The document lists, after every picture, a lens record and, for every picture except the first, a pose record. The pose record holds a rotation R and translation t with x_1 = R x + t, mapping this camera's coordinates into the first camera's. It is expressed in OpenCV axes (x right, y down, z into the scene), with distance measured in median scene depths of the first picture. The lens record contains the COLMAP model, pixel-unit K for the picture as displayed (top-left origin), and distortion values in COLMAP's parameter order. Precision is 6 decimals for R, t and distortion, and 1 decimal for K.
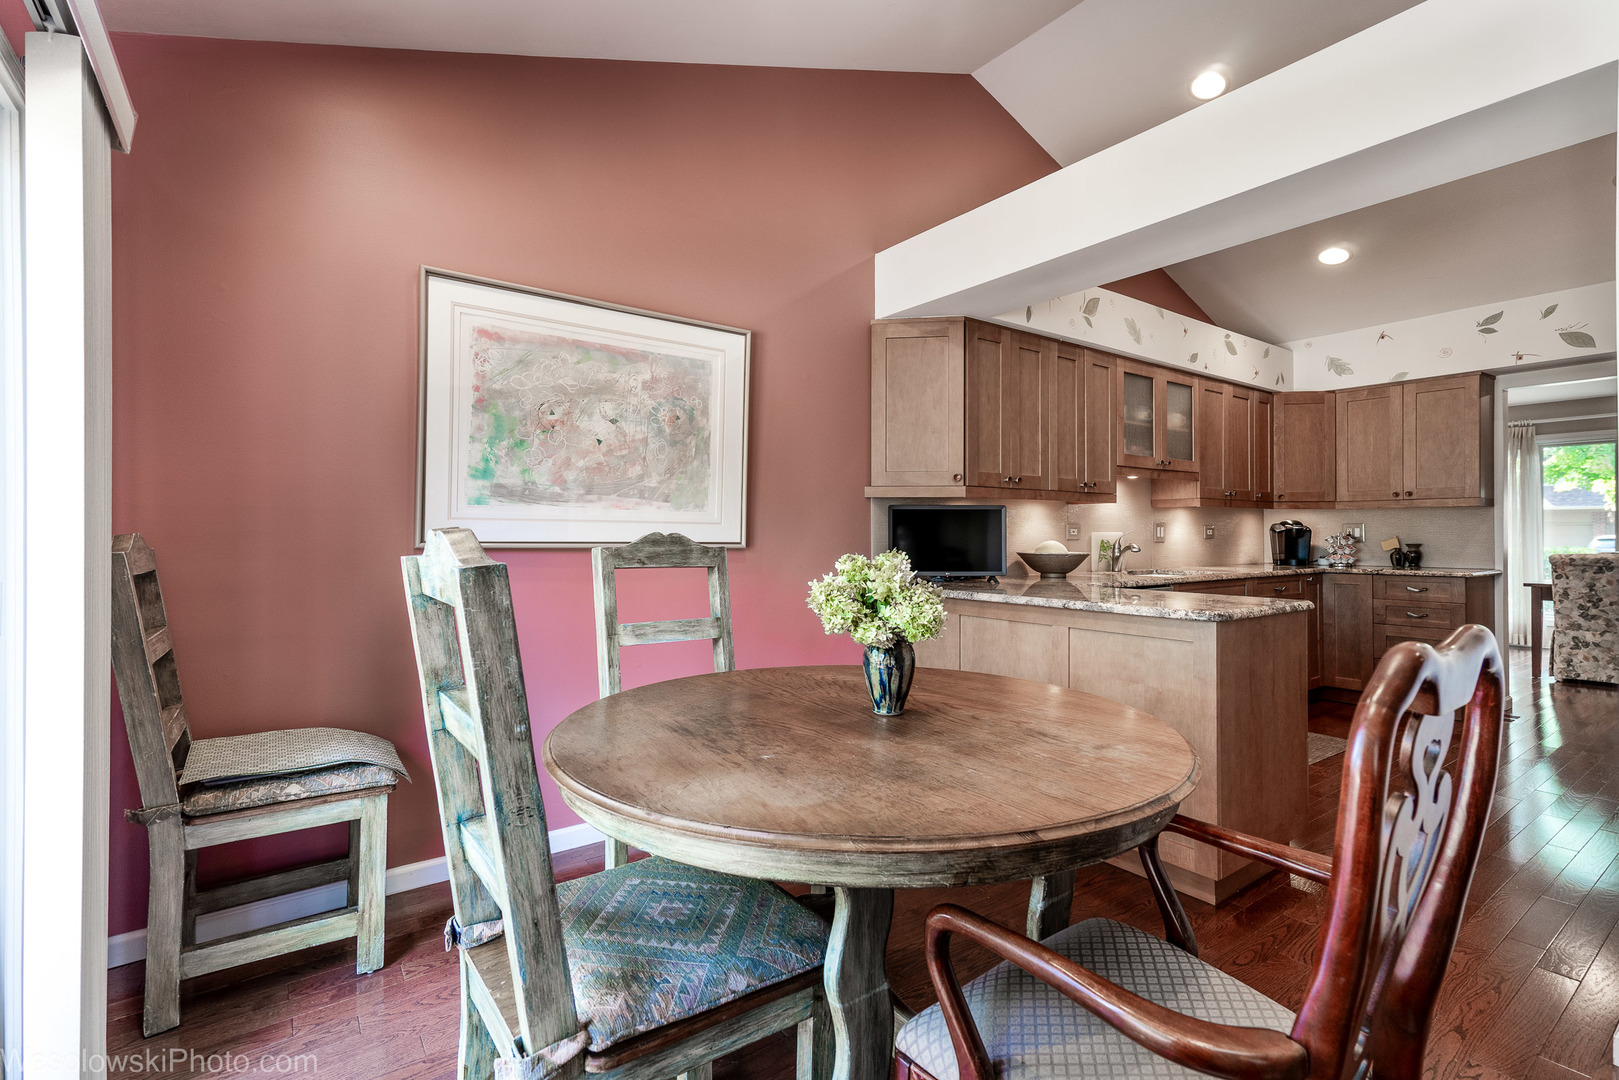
lens RADIAL K [[738.1, 0, 819.7], [0, 738.1, 546.4], [0, 0, 1]] dist [-0.005495, 0.011208]
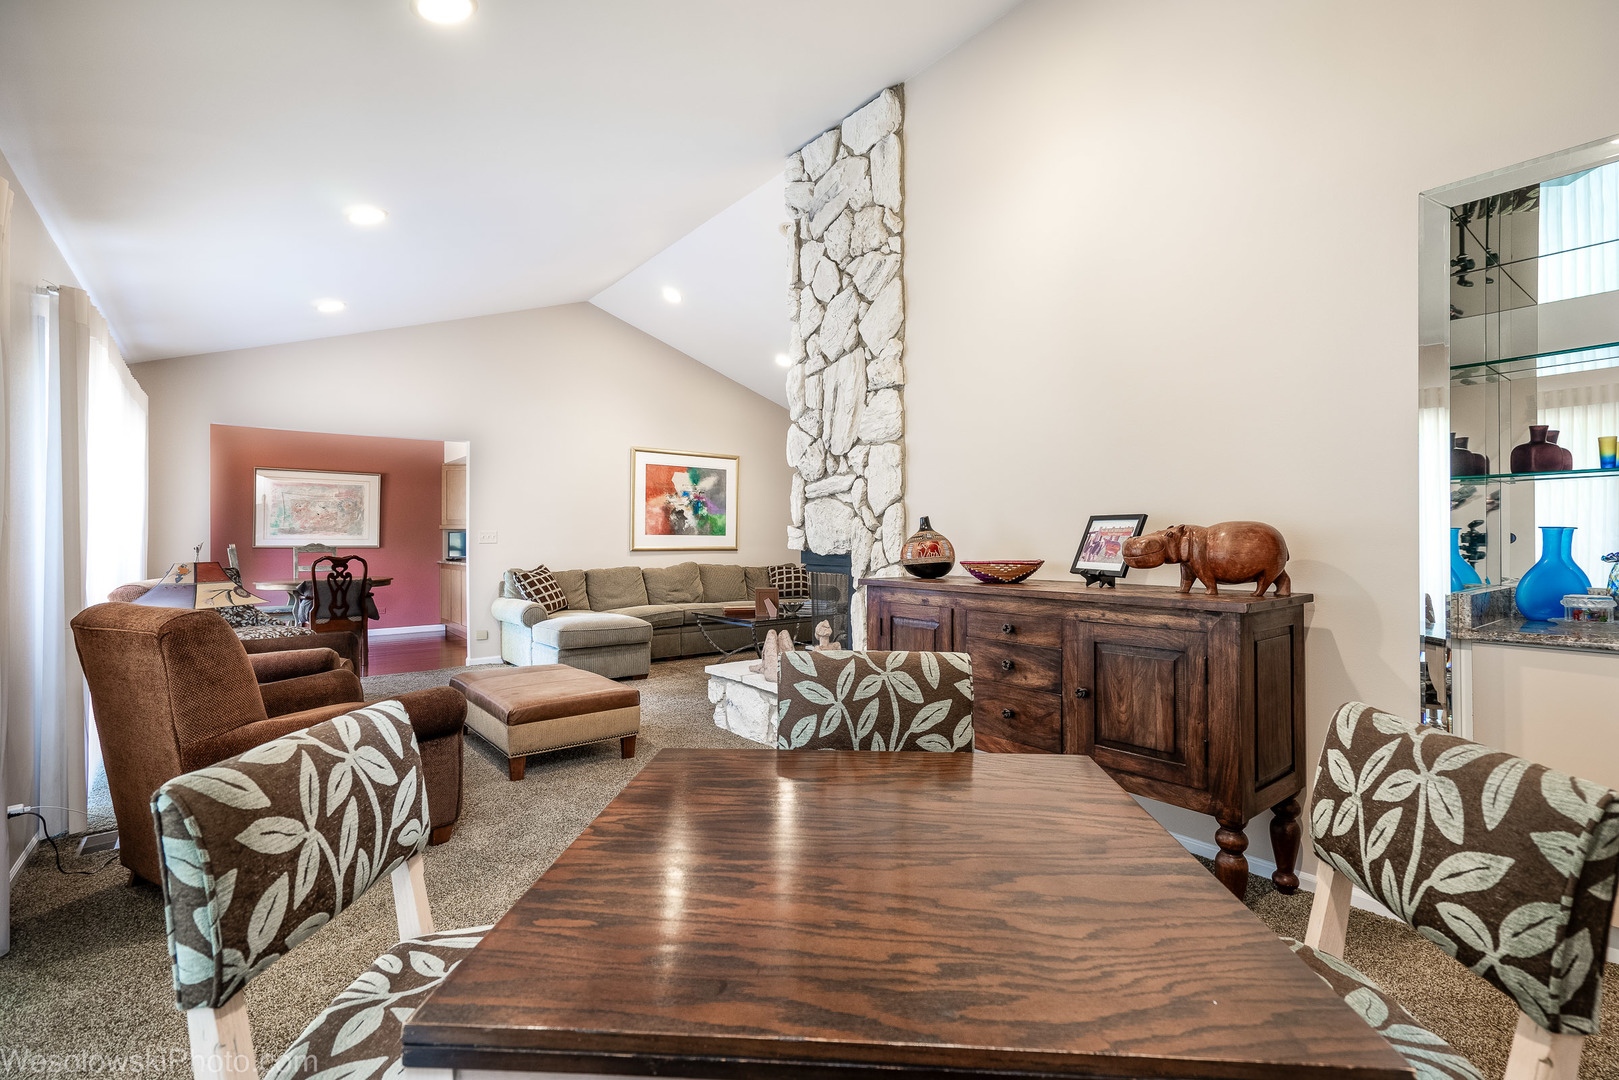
lens RADIAL K [[738.1, 0, 814.0], [0, 738.1, 529.7], [0, 0, 1]] dist [-0.005495, 0.011208]
pose [[0.999002, -0.009258, 0.043707, 1.620458], [0.010782, 0.999338, -0.034760, 0.054166], [-0.043356, 0.035196, 0.998440, -2.160761]]
